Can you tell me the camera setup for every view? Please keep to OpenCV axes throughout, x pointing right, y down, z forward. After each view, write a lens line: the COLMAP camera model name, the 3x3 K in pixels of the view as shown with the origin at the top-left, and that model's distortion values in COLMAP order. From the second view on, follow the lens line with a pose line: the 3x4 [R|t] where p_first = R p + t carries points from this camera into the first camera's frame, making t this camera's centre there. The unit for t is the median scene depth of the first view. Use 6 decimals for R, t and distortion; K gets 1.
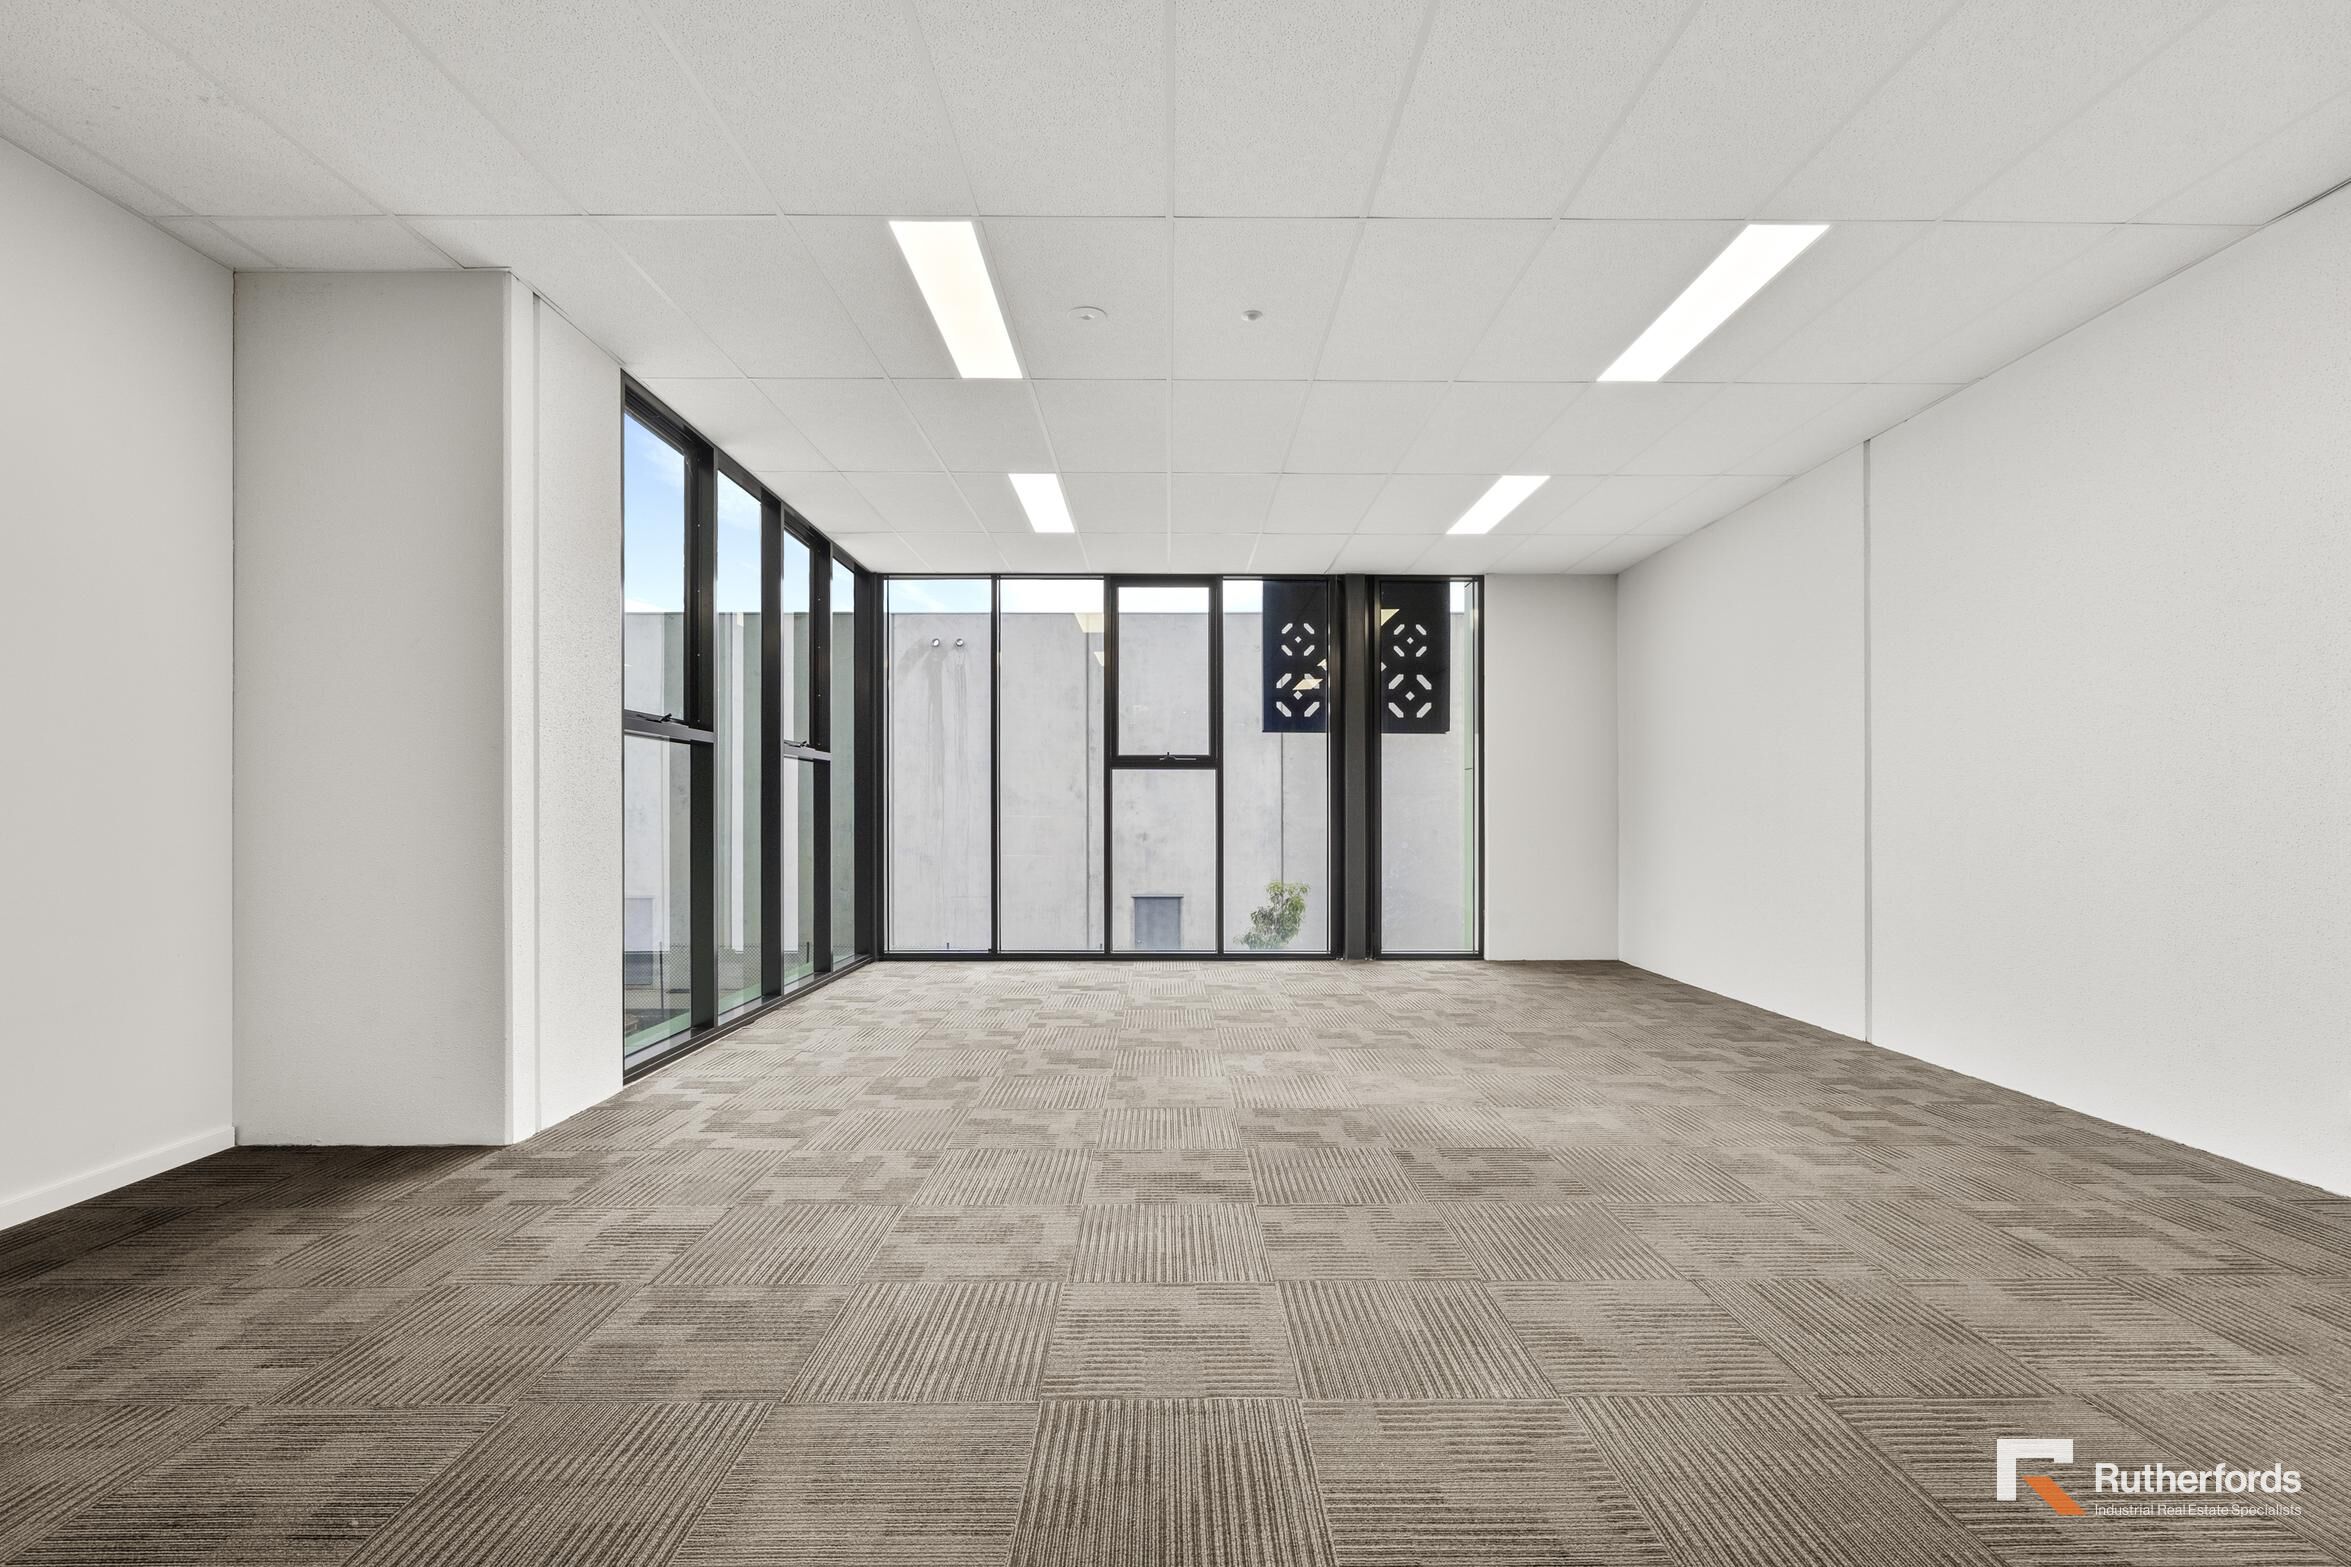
lens RADIAL K [[1022.5, 0, 1197.4], [0, 1022.5, 800.2], [0, 0, 1]] dist [-0.001189, -0.000236]
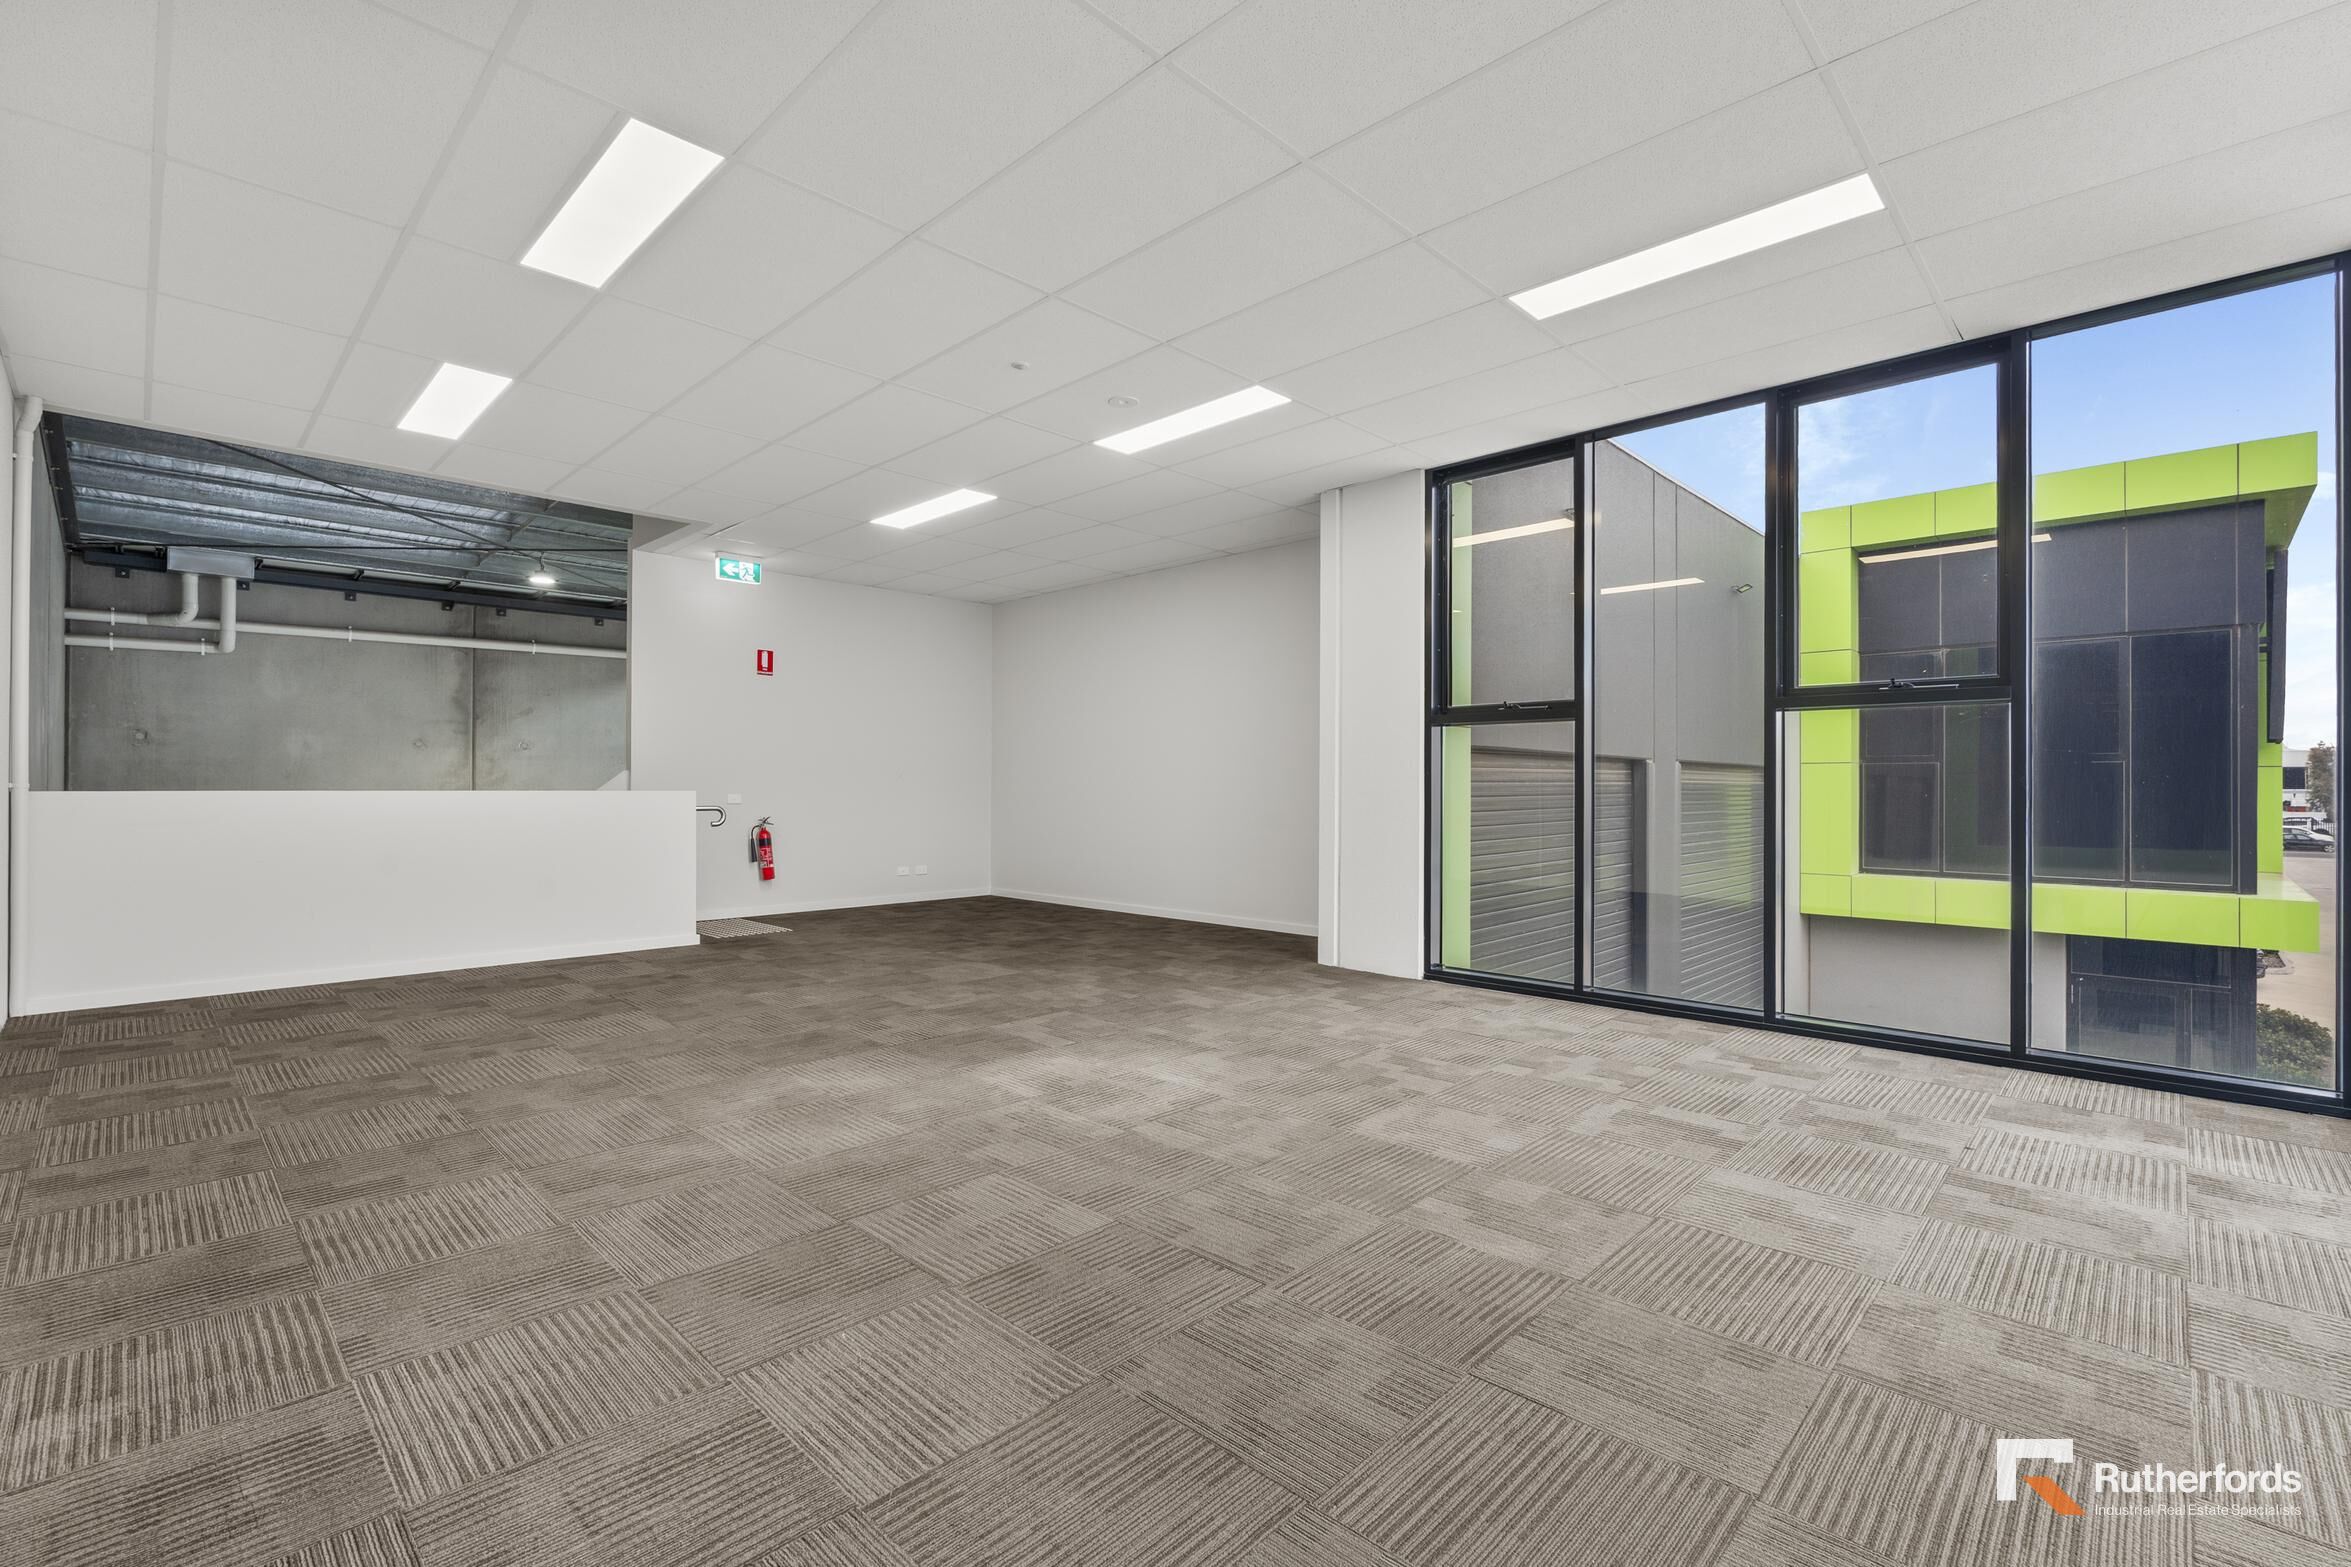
lens RADIAL K [[1036.7, 0, 1143.8], [0, 1036.7, 781.5], [0, 0, 1]] dist [-0.002917, -0.000135]
pose [[-0.710164, -0.003748, -0.704026, 0.507843], [0.005828, 0.999920, -0.011202, 0.016636], [0.704012, -0.012058, -0.710086, 1.266635]]
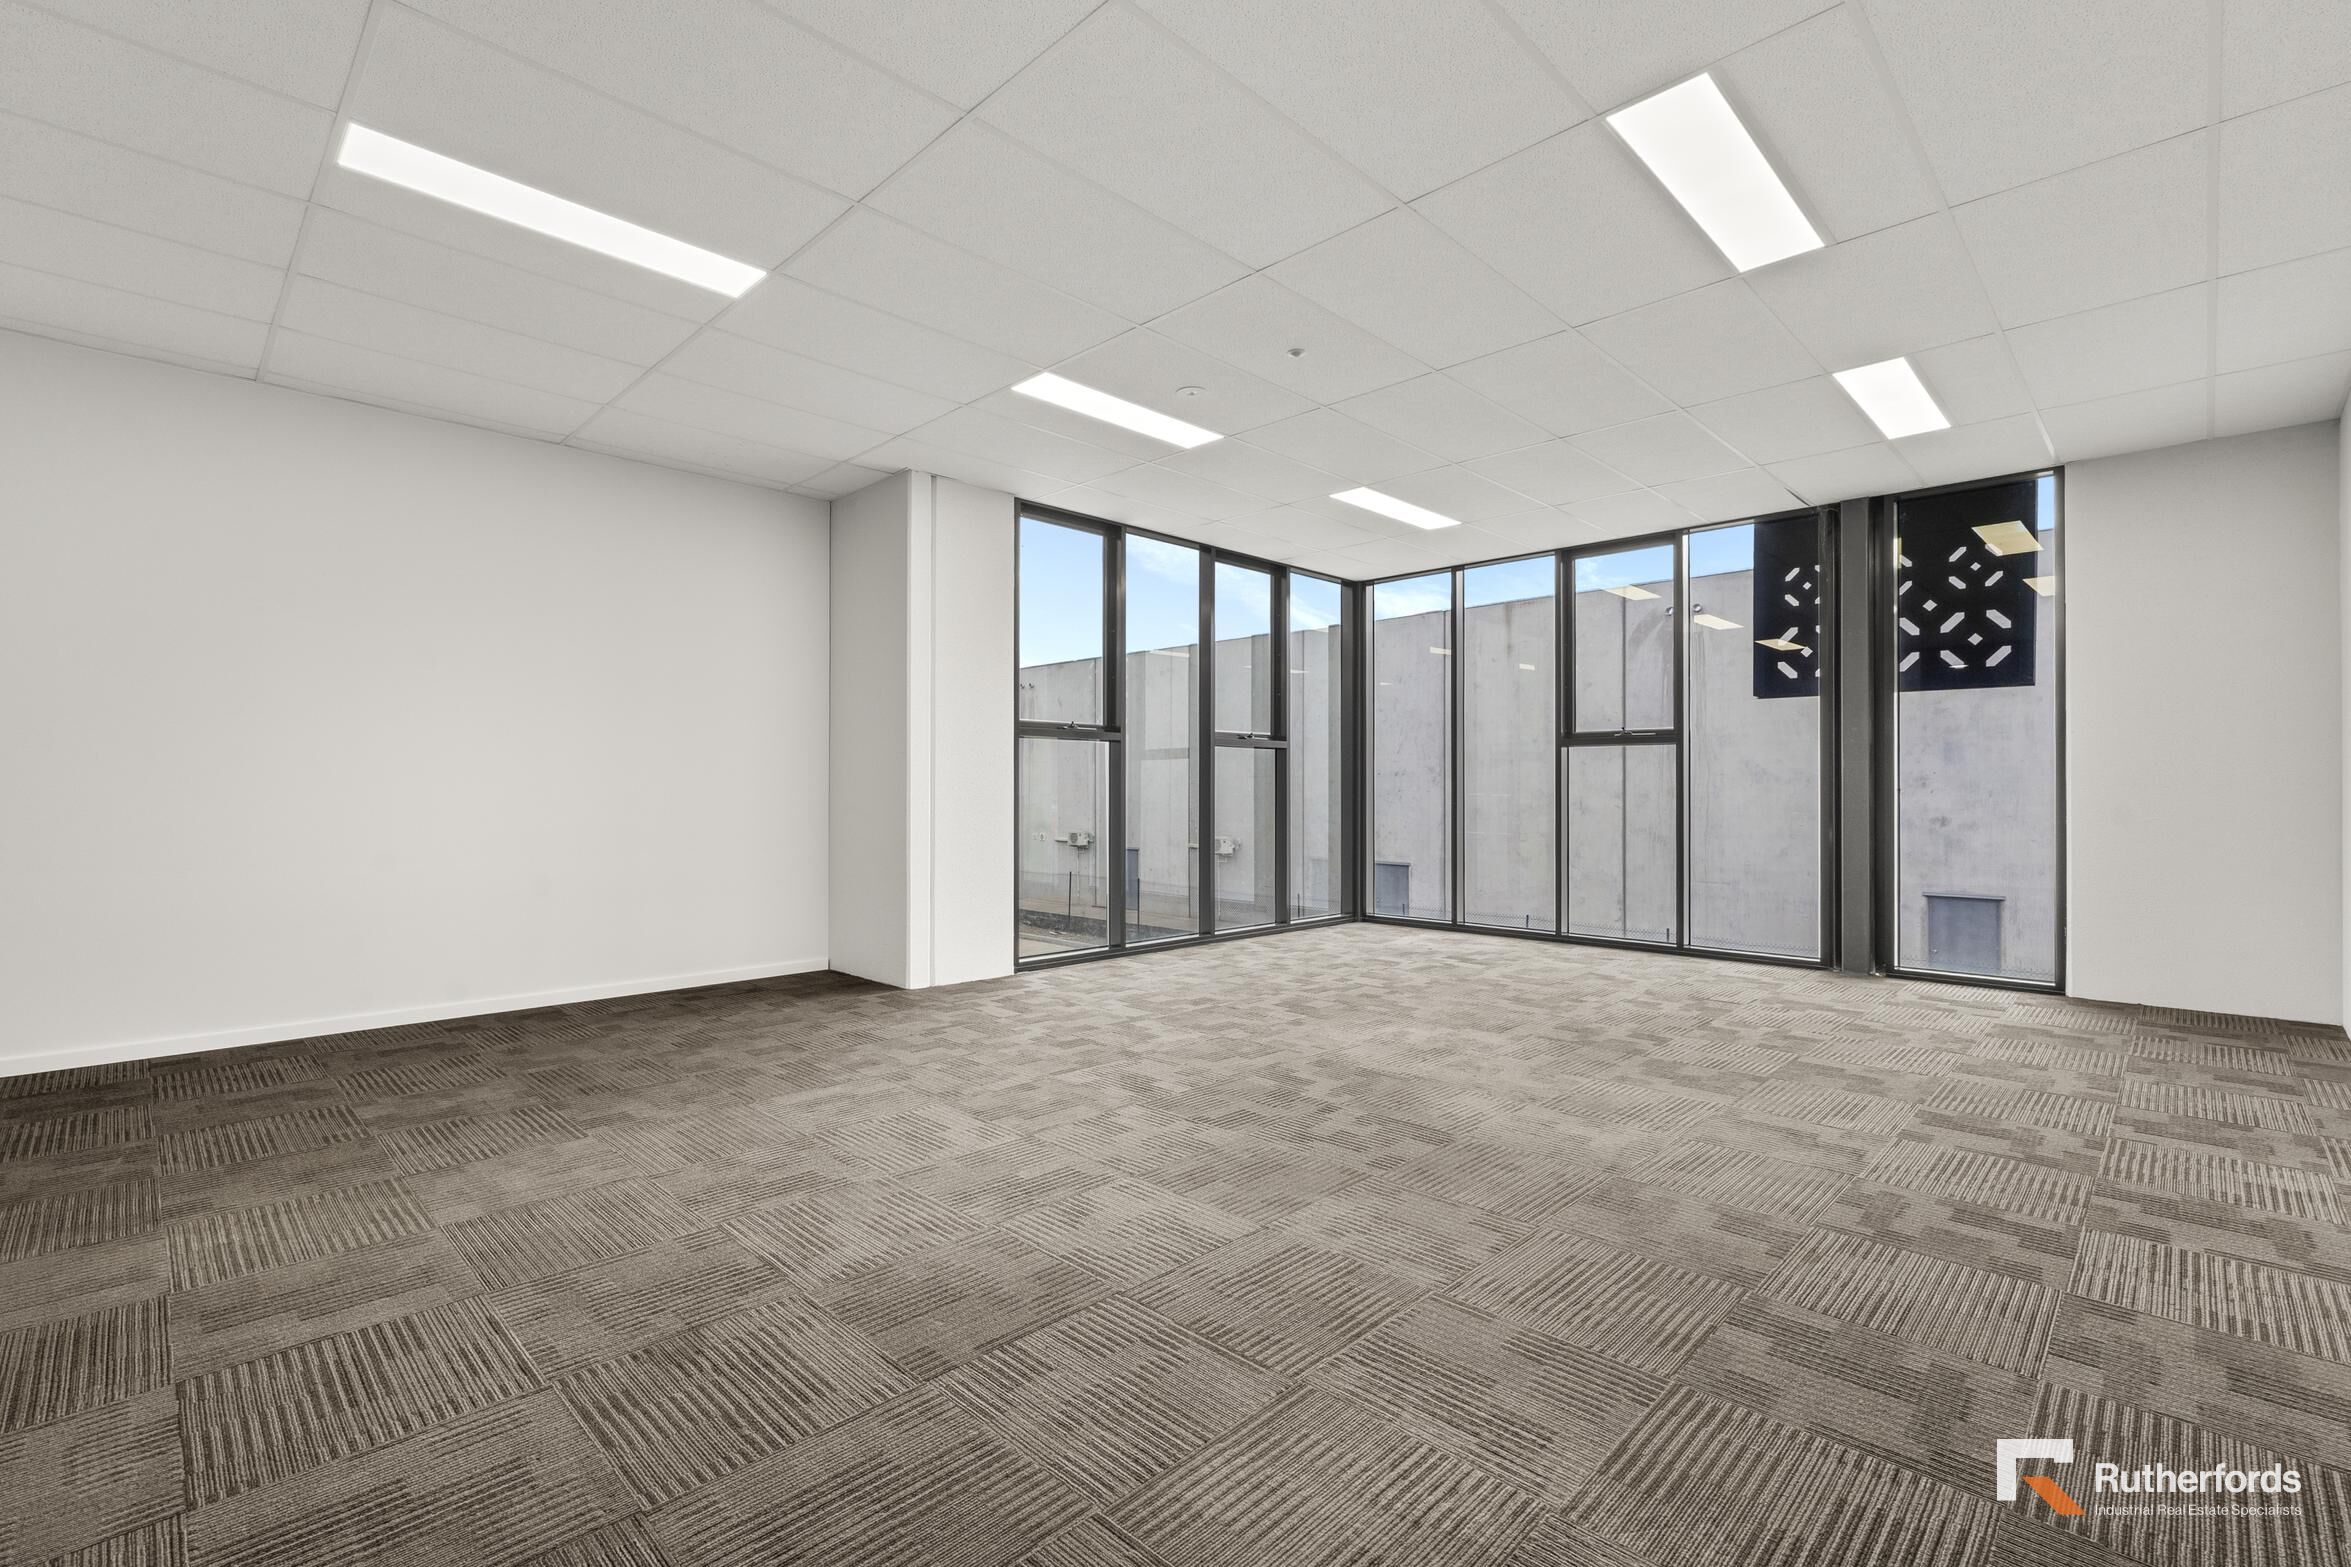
lens RADIAL K [[1022.5, 0, 1197.4], [0, 1022.5, 800.2], [0, 0, 1]] dist [-0.001189, -0.000236]
pose [[0.715666, 0.006700, -0.698411, 0.487400], [0.007537, 0.999822, 0.017316, 0.000058], [0.698402, -0.017657, 0.715488, 0.076397]]
